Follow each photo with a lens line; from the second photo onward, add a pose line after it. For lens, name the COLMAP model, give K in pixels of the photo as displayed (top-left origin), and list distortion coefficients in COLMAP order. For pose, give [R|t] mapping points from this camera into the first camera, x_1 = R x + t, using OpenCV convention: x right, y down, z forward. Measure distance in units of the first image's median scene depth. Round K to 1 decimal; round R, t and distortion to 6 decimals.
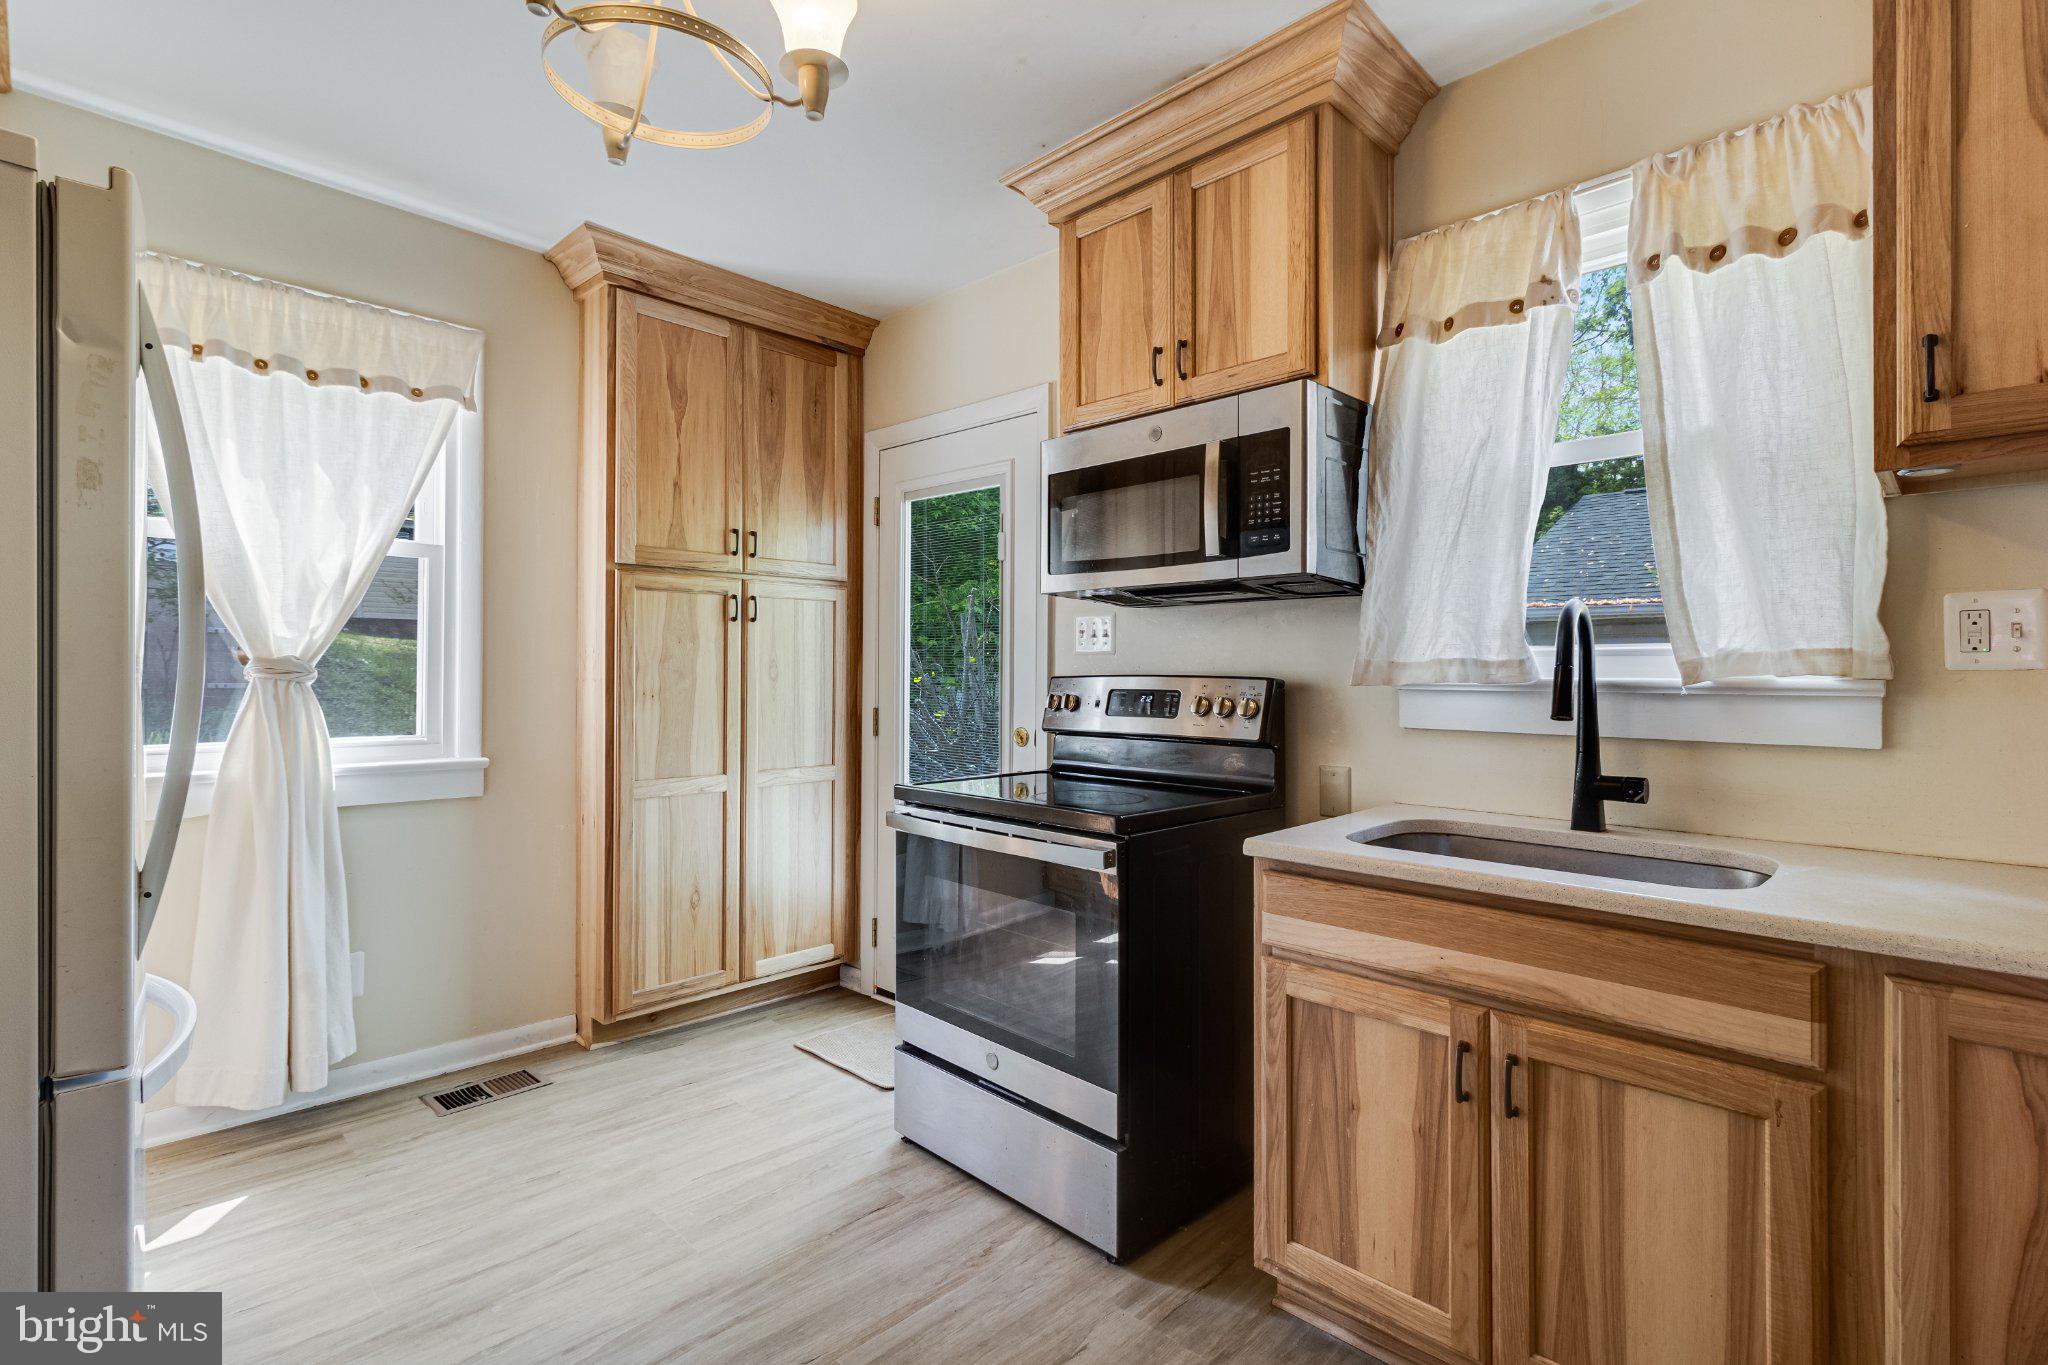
lens RADIAL K [[948.4, 0, 1018.6], [0, 948.4, 675.7], [0, 0, 1]] dist [0.002757, 0.000240]
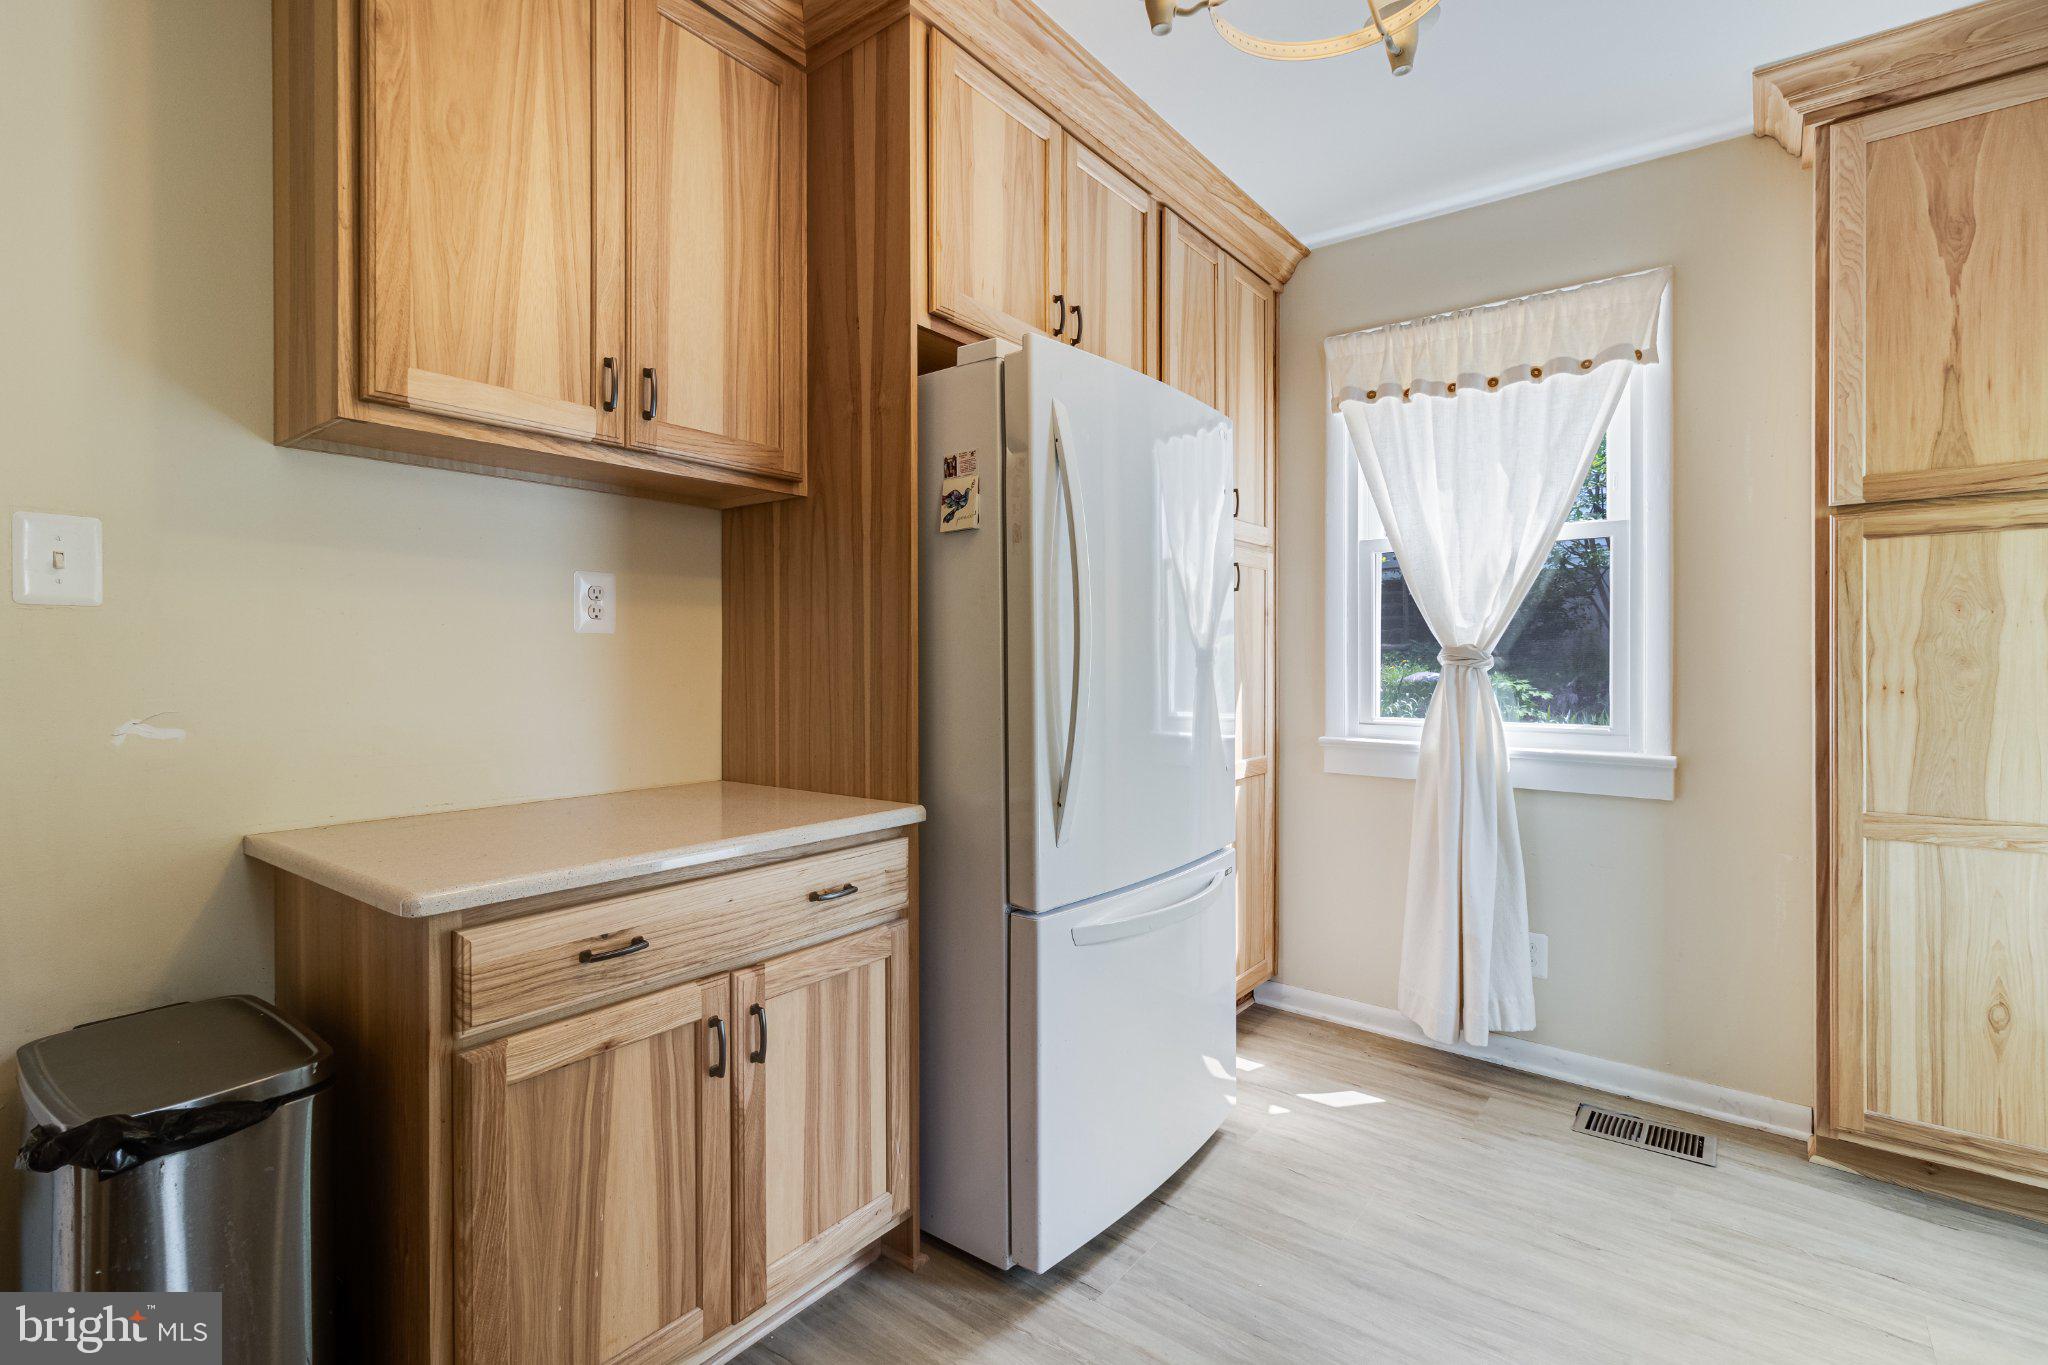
lens RADIAL K [[940.3, 0, 1023.1], [0, 940.3, 669.0], [0, 0, 1]] dist [0.001486, 0.000122]
pose [[0.115915, 0.003983, -0.993251, 0.285491], [-0.001503, 0.999992, 0.003835, 0.004964], [0.993258, 0.001048, 0.115920, 0.395793]]
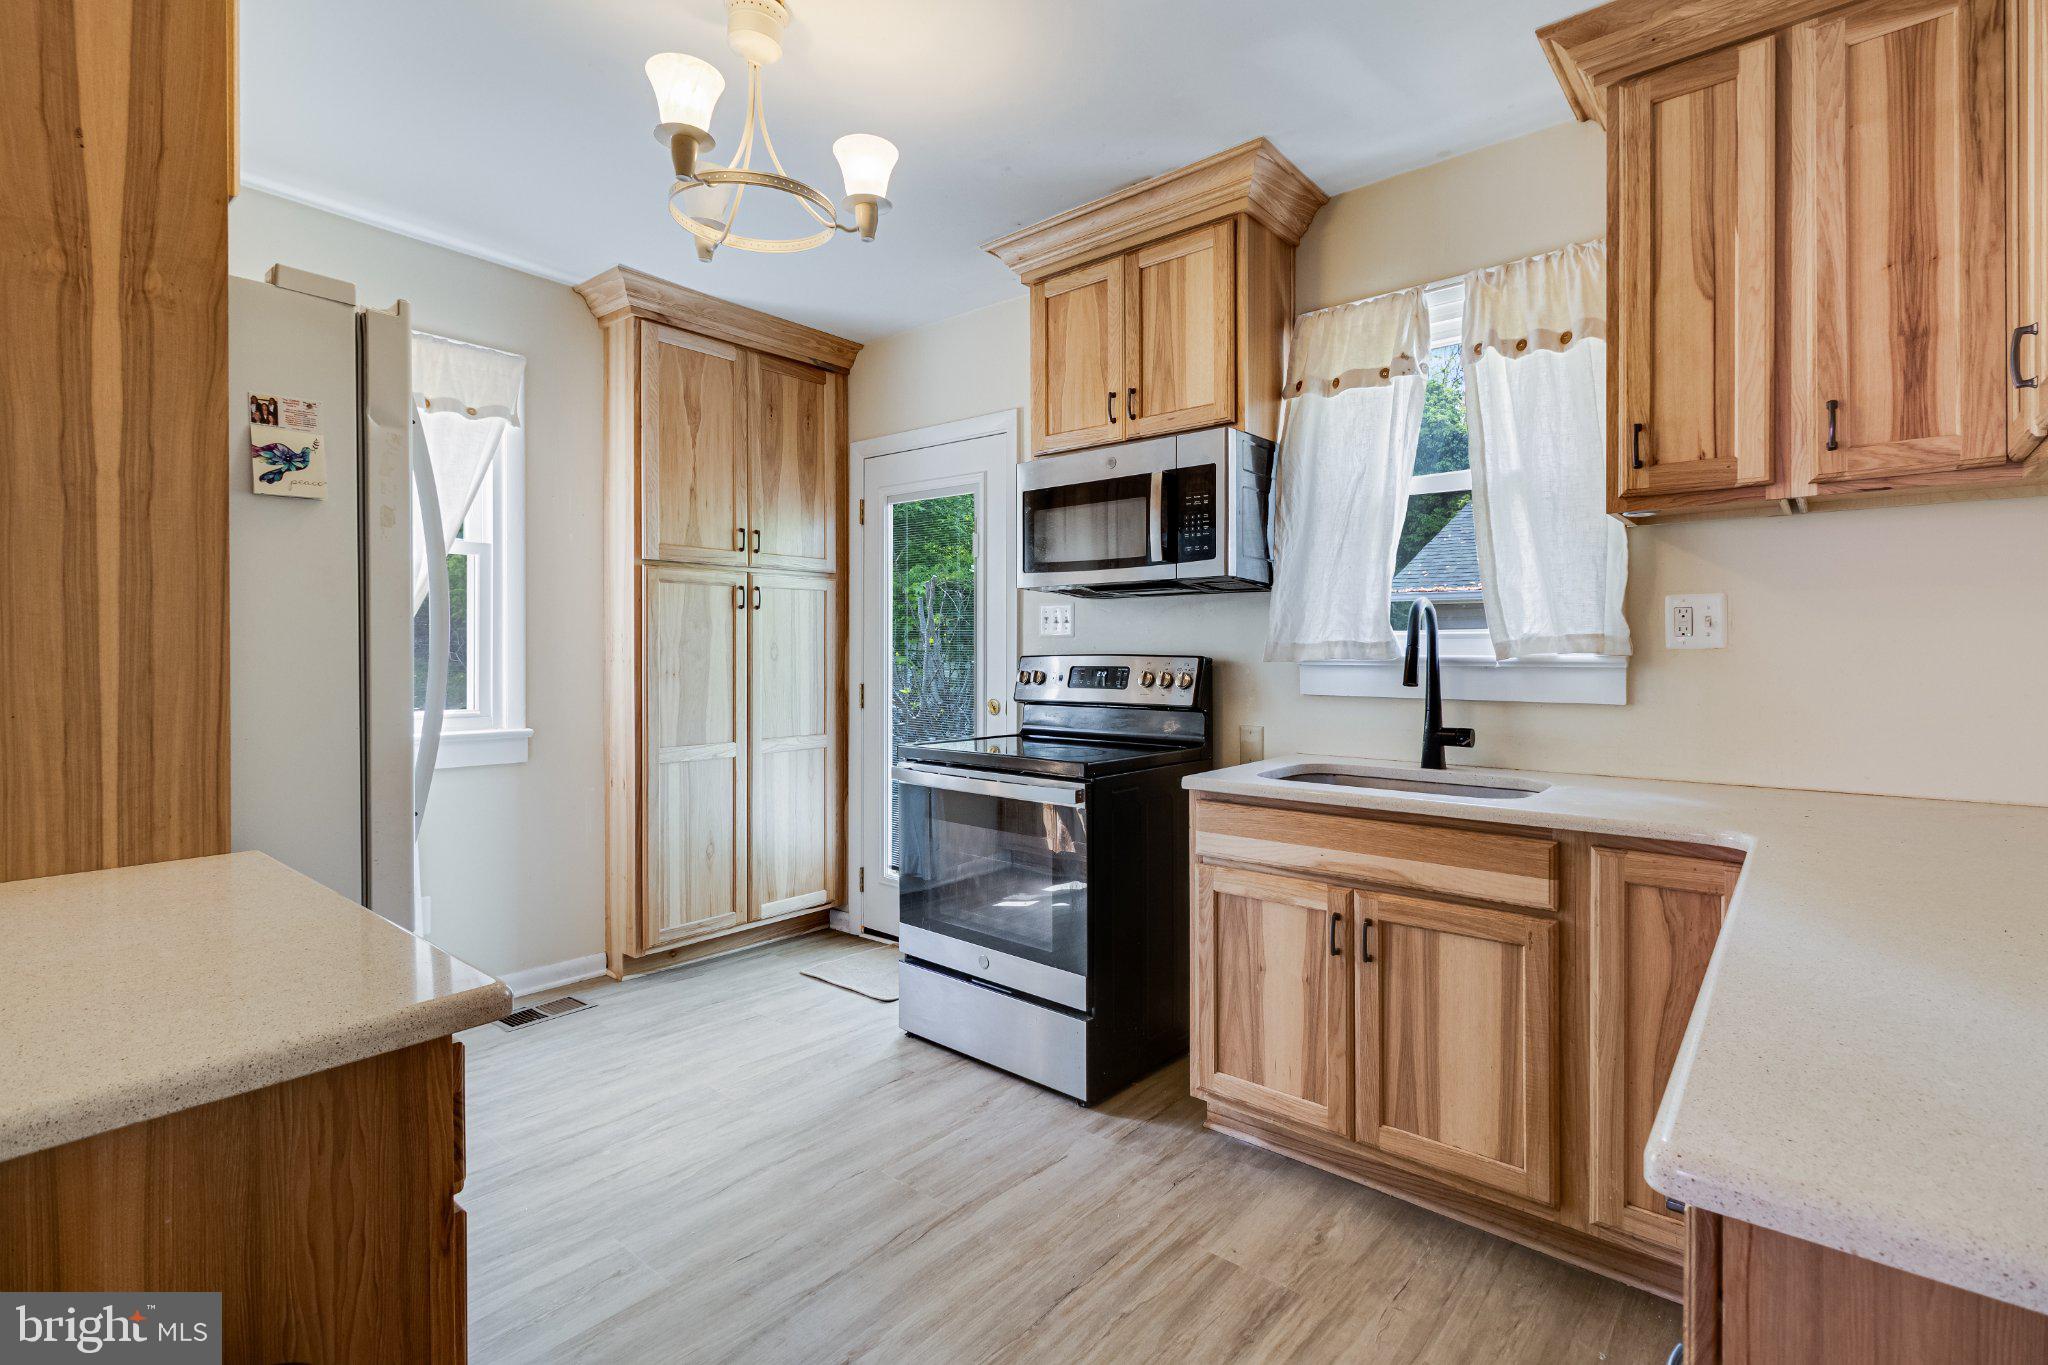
lens RADIAL K [[940.3, 0, 1023.1], [0, 940.3, 669.0], [0, 0, 1]] dist [0.001486, 0.000122]
pose [[0.997276, -0.005231, 0.073577, -0.062624], [0.004137, 0.999879, 0.015013, -0.000541], [-0.073646, -0.014667, 0.997177, -0.229188]]
